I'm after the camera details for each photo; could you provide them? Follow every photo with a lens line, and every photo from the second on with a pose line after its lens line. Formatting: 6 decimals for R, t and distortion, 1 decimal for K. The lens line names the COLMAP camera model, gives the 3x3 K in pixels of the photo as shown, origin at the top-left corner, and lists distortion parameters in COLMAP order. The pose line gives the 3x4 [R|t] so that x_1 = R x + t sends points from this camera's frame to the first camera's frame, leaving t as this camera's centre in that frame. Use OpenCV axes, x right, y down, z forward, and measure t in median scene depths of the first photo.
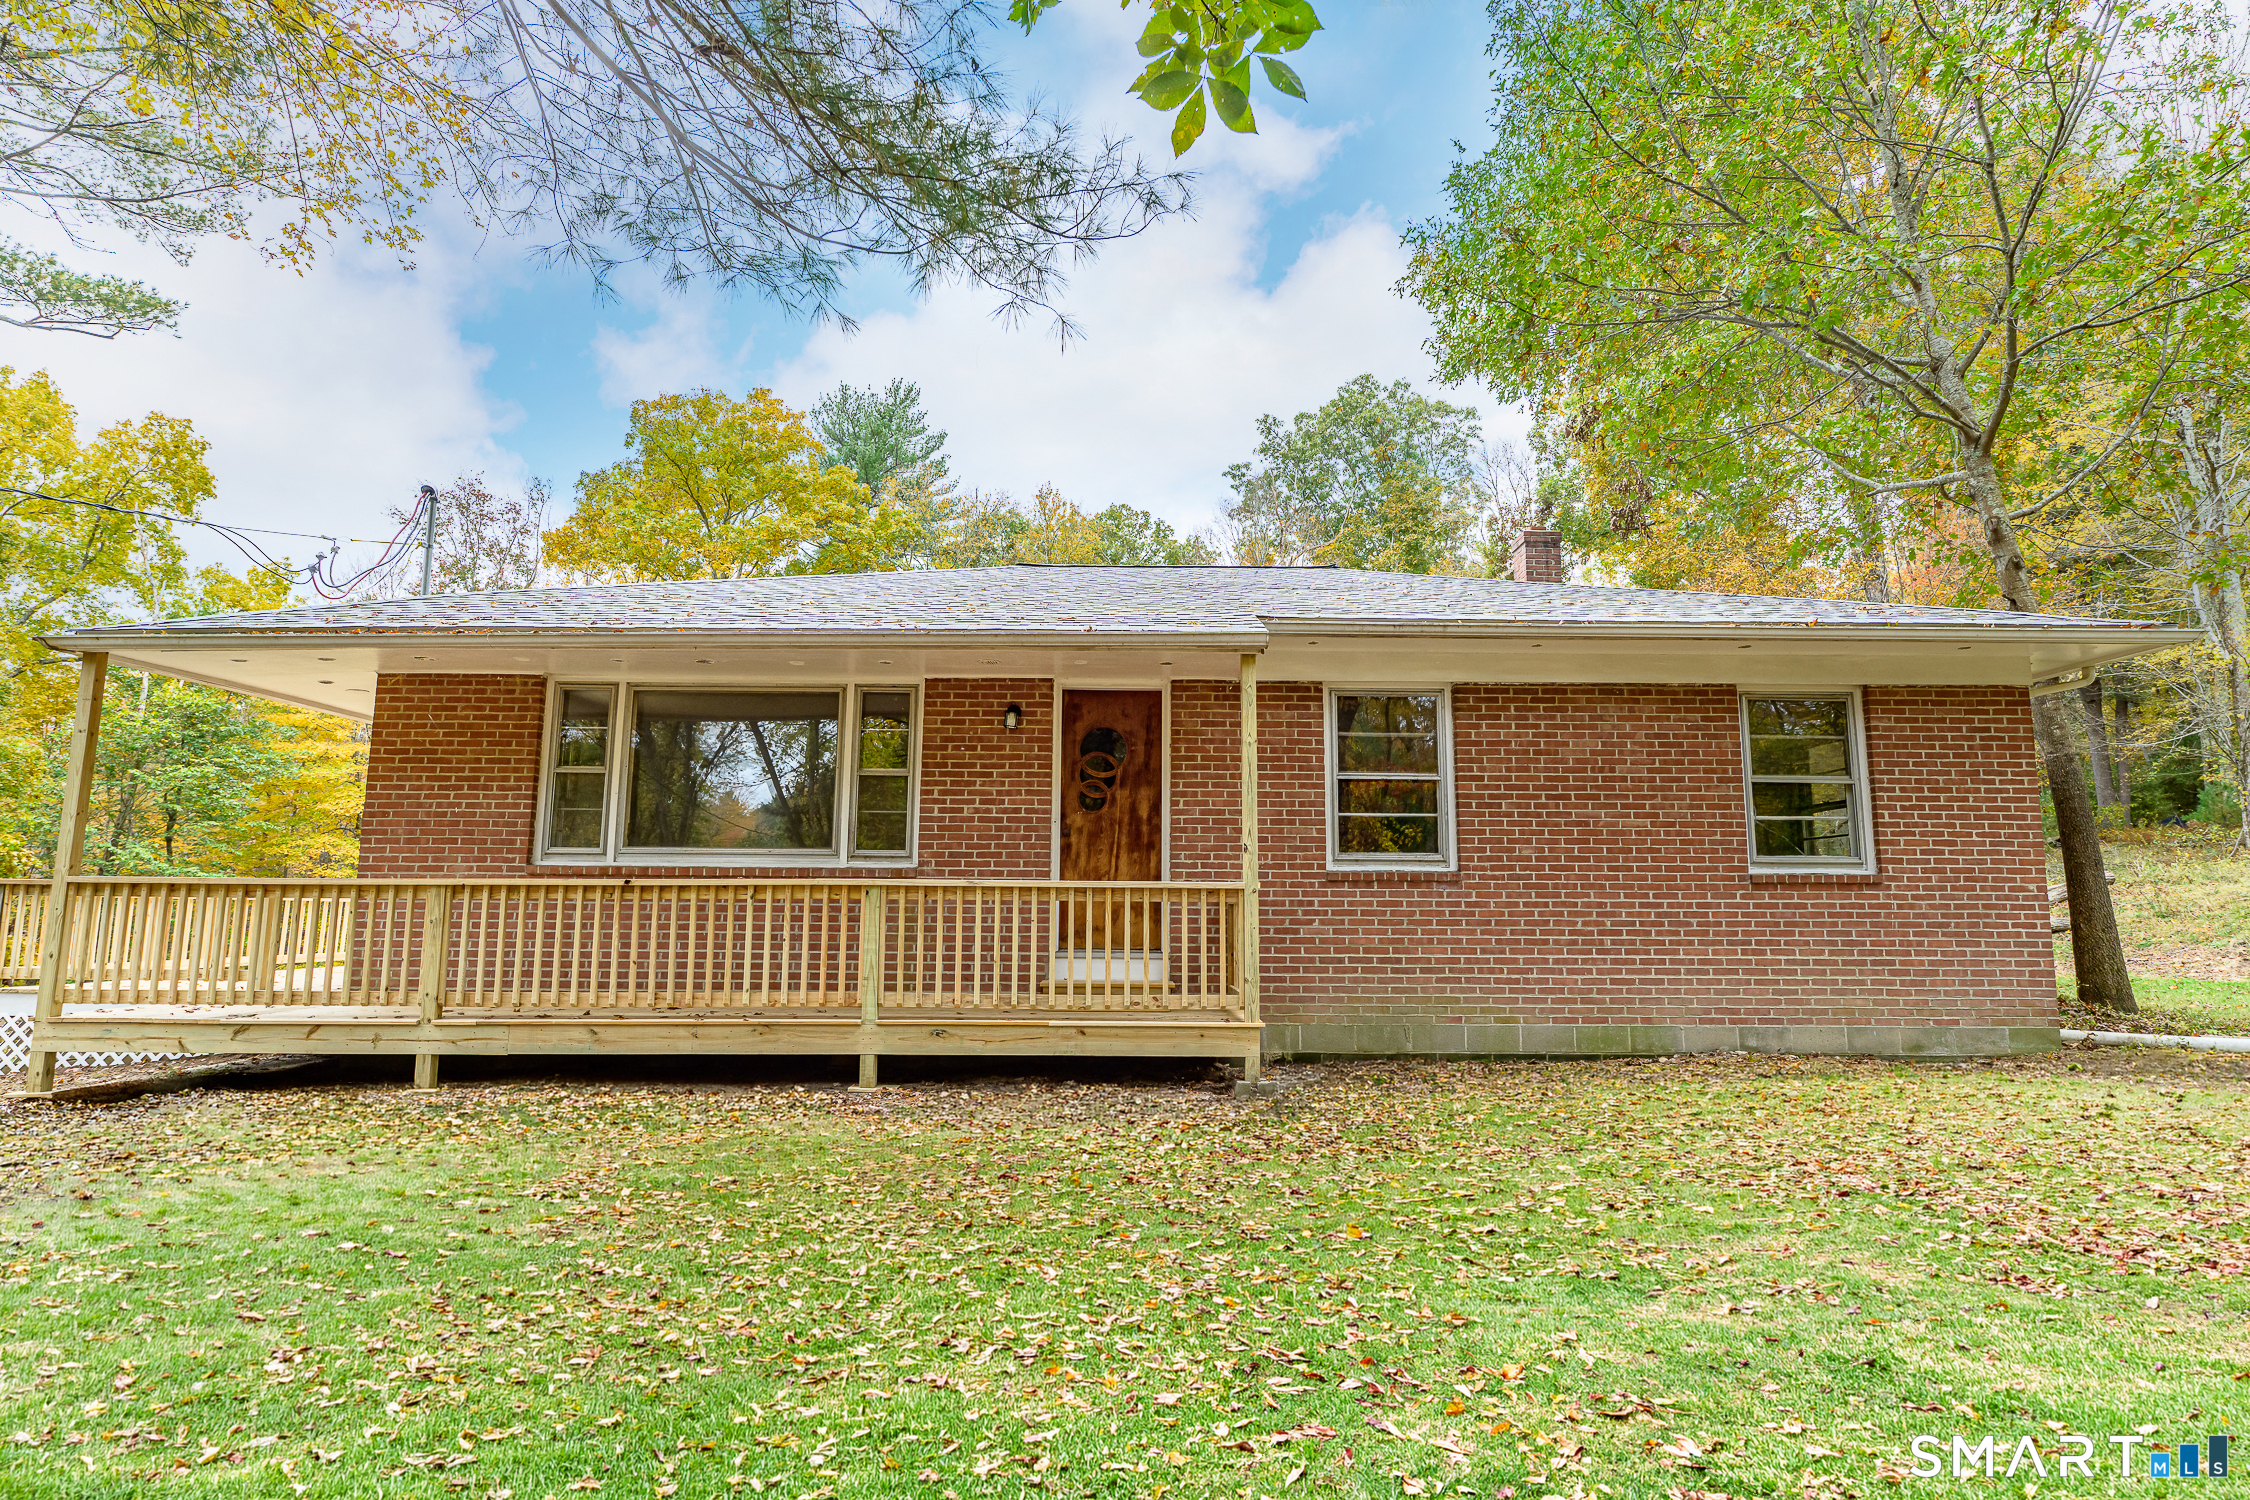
lens RADIAL K [[1175.2, 0, 1128.2], [0, 1175.2, 751.4], [0, 0, 1]] dist [-0.004628, -0.000703]
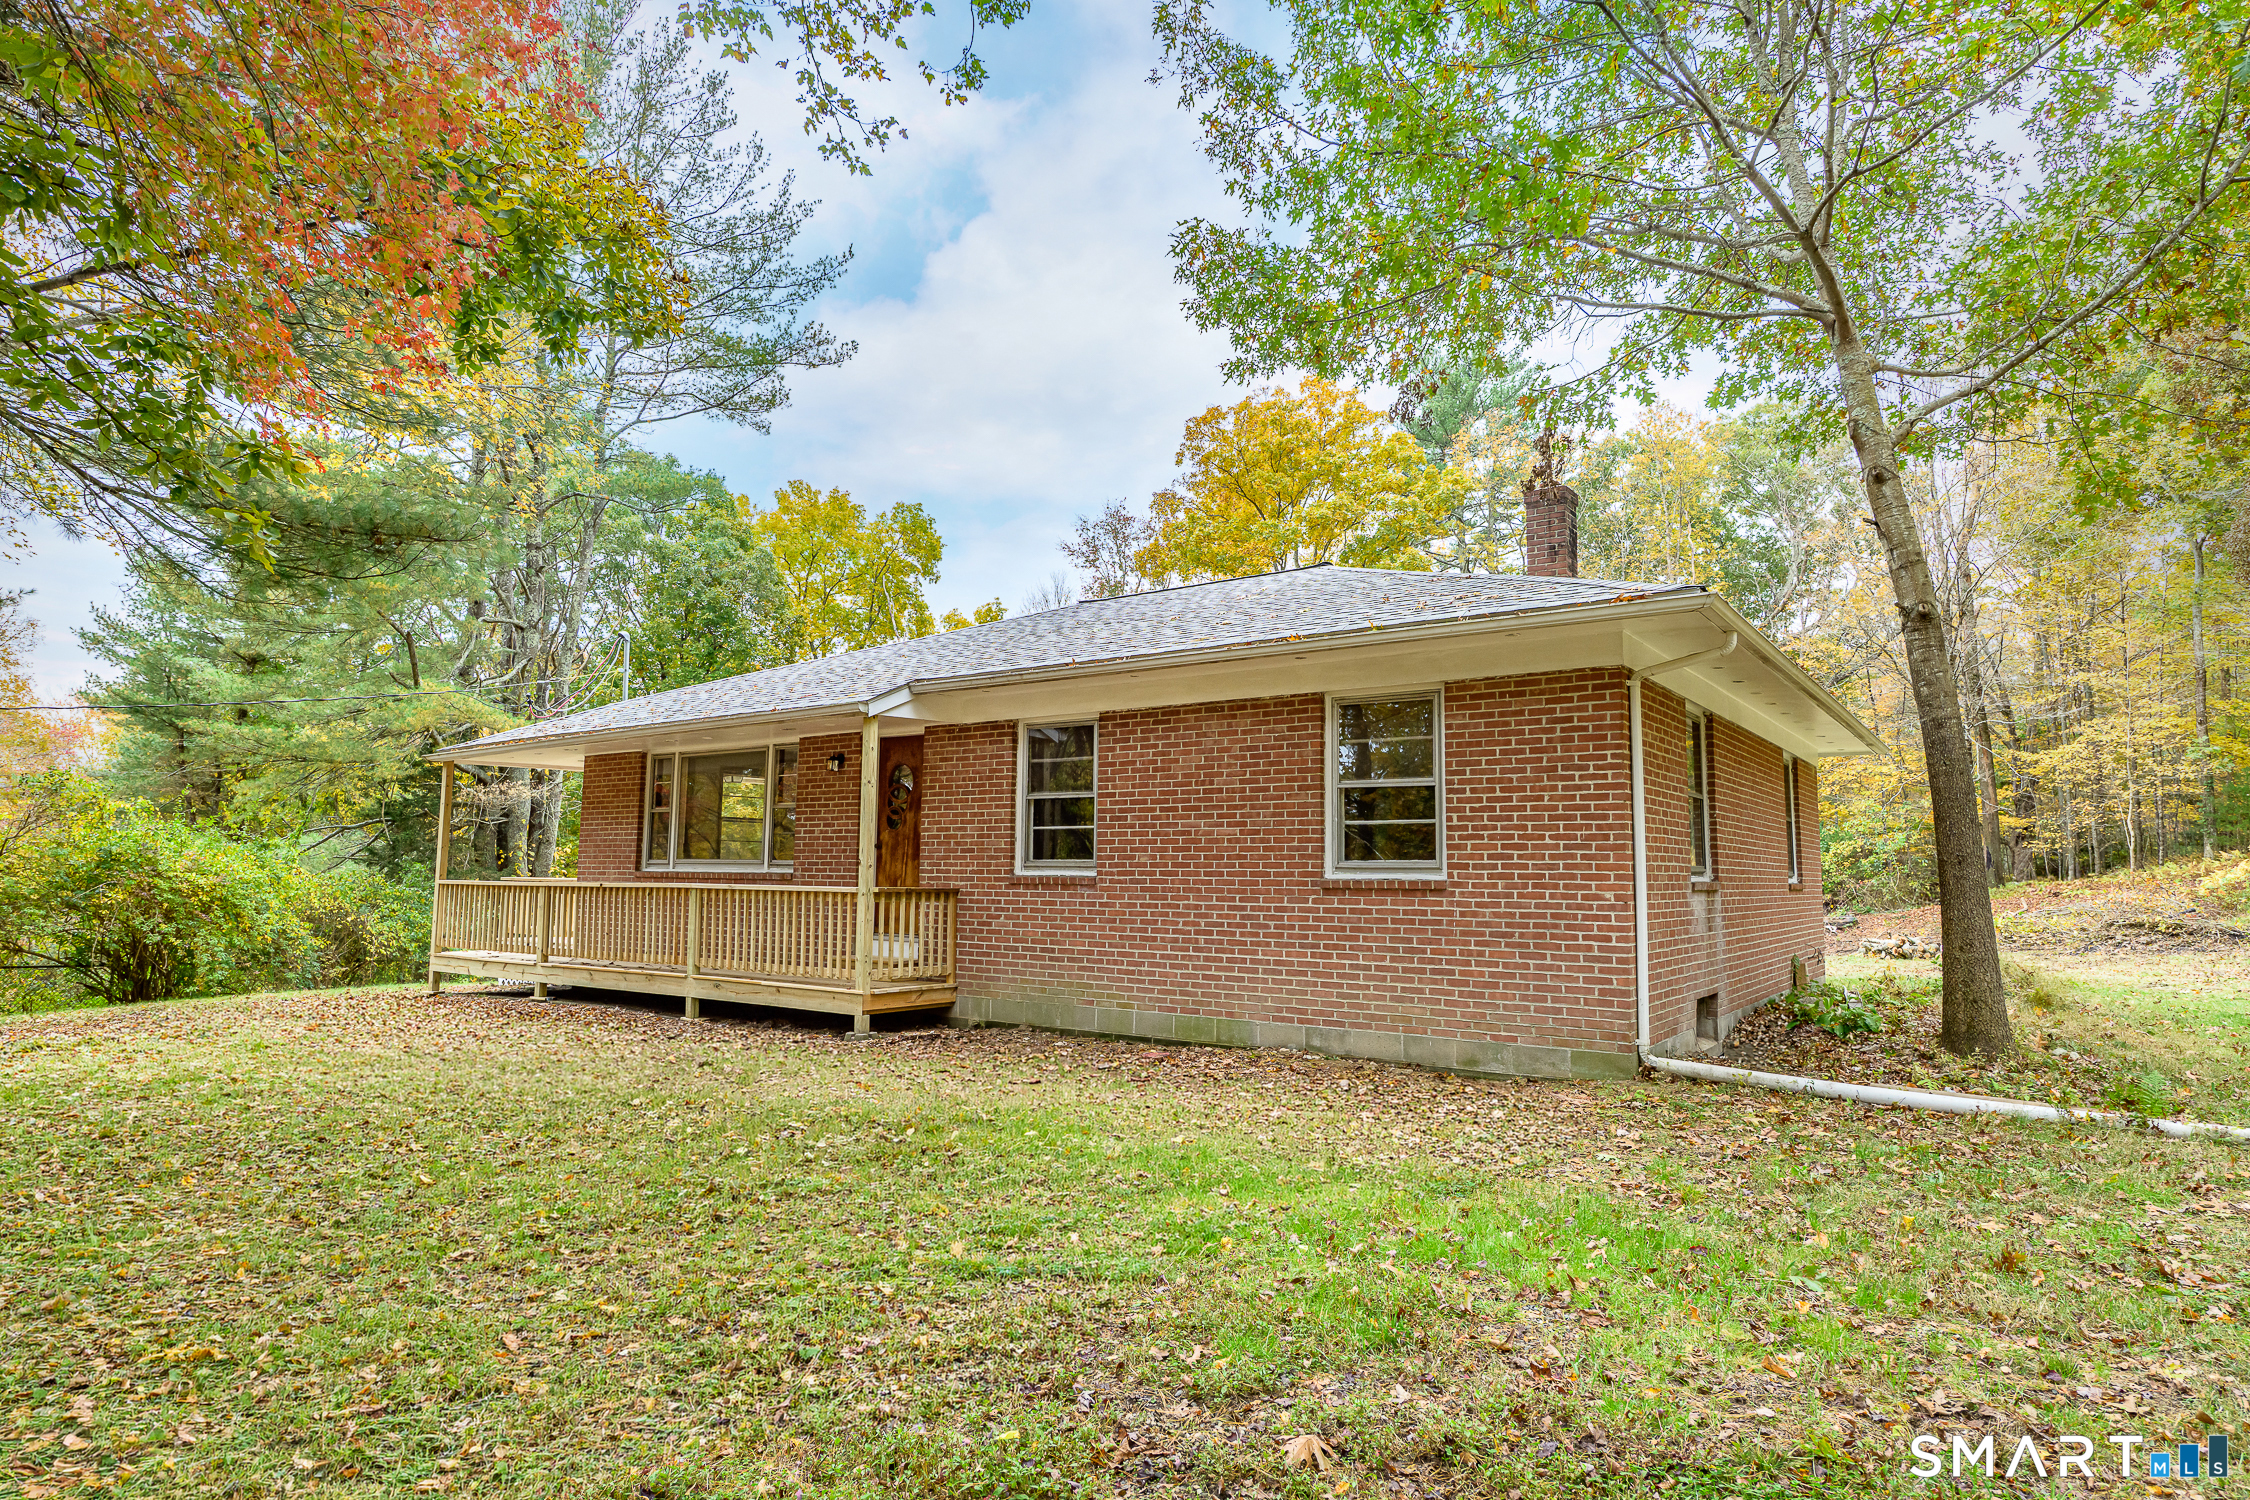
lens RADIAL K [[1273.0, 0, 1118.7], [0, 1273.0, 748.8], [0, 0, 1]] dist [-0.001941, -0.000738]
pose [[0.796266, -0.058111, -0.602150, 1.058863], [0.076804, 0.997032, 0.005344, -0.028199], [0.600052, -0.050503, 0.798365, 0.014362]]
